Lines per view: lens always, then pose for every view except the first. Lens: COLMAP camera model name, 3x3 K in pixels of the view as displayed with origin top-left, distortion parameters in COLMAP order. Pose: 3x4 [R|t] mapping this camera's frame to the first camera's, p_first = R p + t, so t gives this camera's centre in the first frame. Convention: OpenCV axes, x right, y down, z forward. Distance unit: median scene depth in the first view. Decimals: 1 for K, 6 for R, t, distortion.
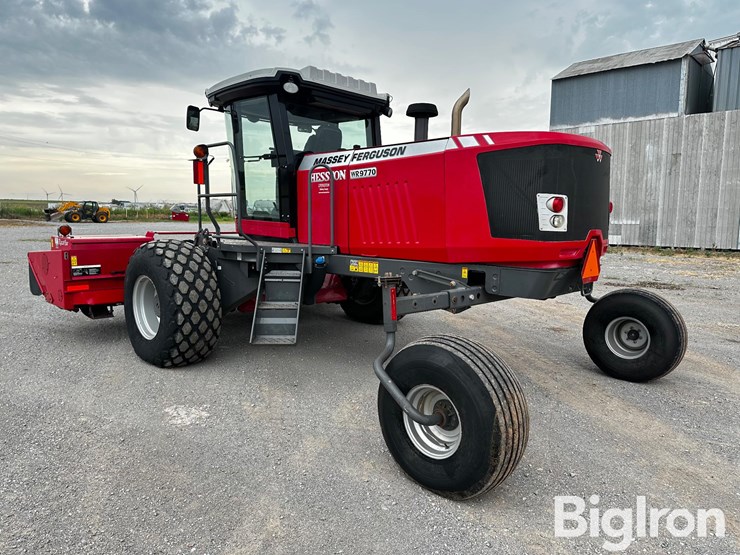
lens RADIAL K [[513.5, 0, 370.0], [0, 513.5, 277.5], [0, 0, 1]] dist [0.121540, -0.167266]
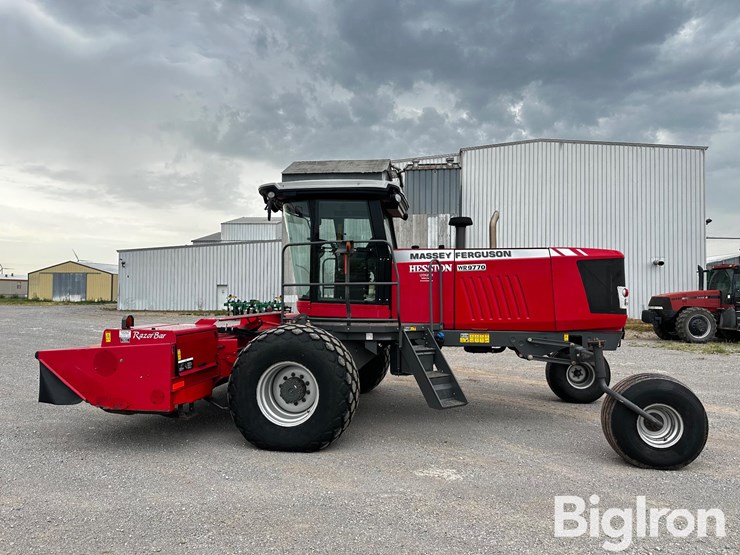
lens RADIAL K [[513.5, 0, 370.0], [0, 513.5, 277.5], [0, 0, 1]] dist [0.121540, -0.167266]
pose [[0.807208, 0.007900, 0.590214, -0.916661], [0.075863, 0.990229, -0.117008, -0.036700], [-0.585372, 0.139225, 0.798722, 0.081467]]
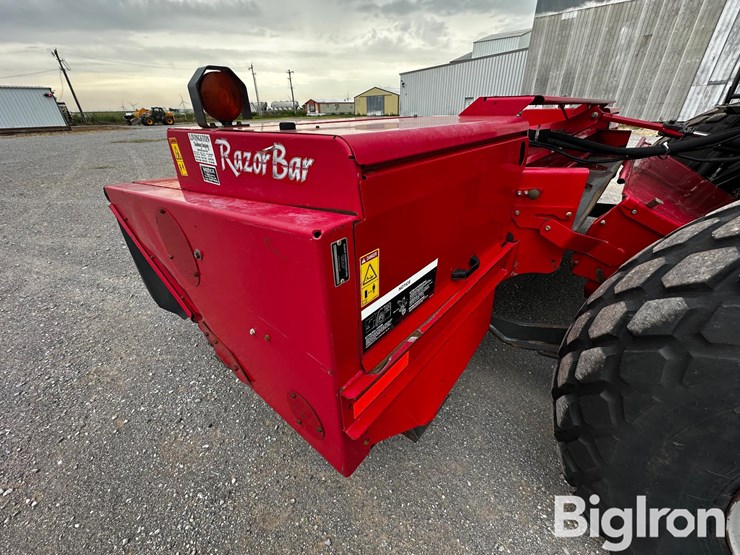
lens RADIAL K [[295.6, 0, 368.0], [0, 295.6, 277.7], [0, 0, 1]] dist [0.000823, -0.000914]
pose [[0.996311, -0.072977, 0.045164, -0.627275], [0.050068, 0.921660, 0.384754, -0.075123], [-0.069704, -0.381073, 0.921914, 1.007764]]
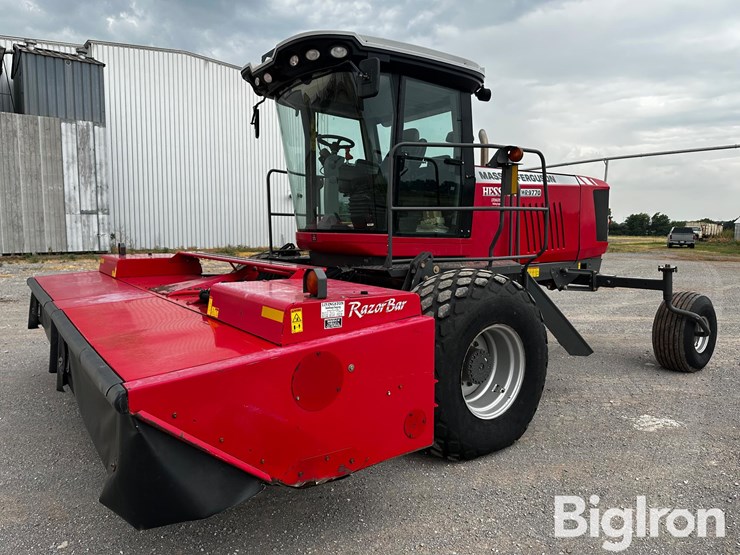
lens RADIAL K [[529.6, 0, 368.0], [0, 529.6, 268.3], [0, 0, 1]] dist [0.007173, -0.001080]
pose [[0.163328, -0.093623, 0.982120, -1.148898], [0.113719, 0.990638, 0.075523, -0.149531], [-0.979996, 0.099351, 0.172446, 1.058985]]
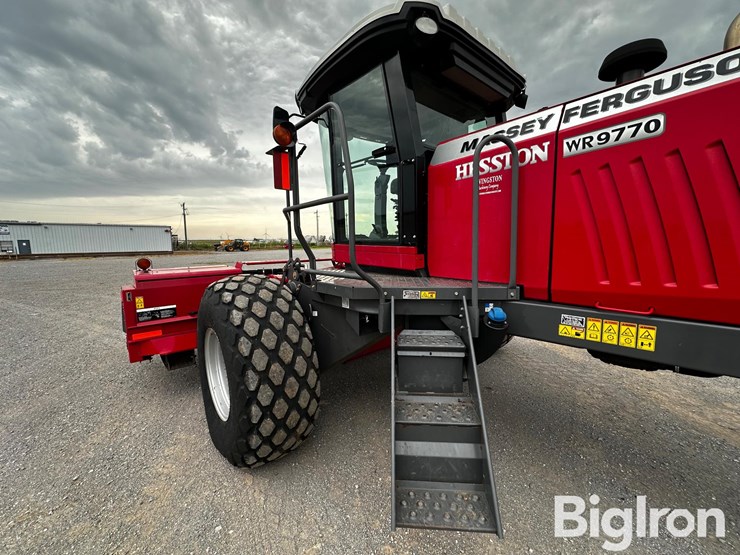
lens RADIAL K [[295.6, 0, 368.0], [0, 295.6, 277.7], [0, 0, 1]] dist [0.000823, -0.000914]
pose [[0.995696, -0.019400, -0.090624, -0.192104], [0.019271, 0.999812, -0.002289, -0.068966], [0.090651, 0.000532, 0.995883, 0.640350]]
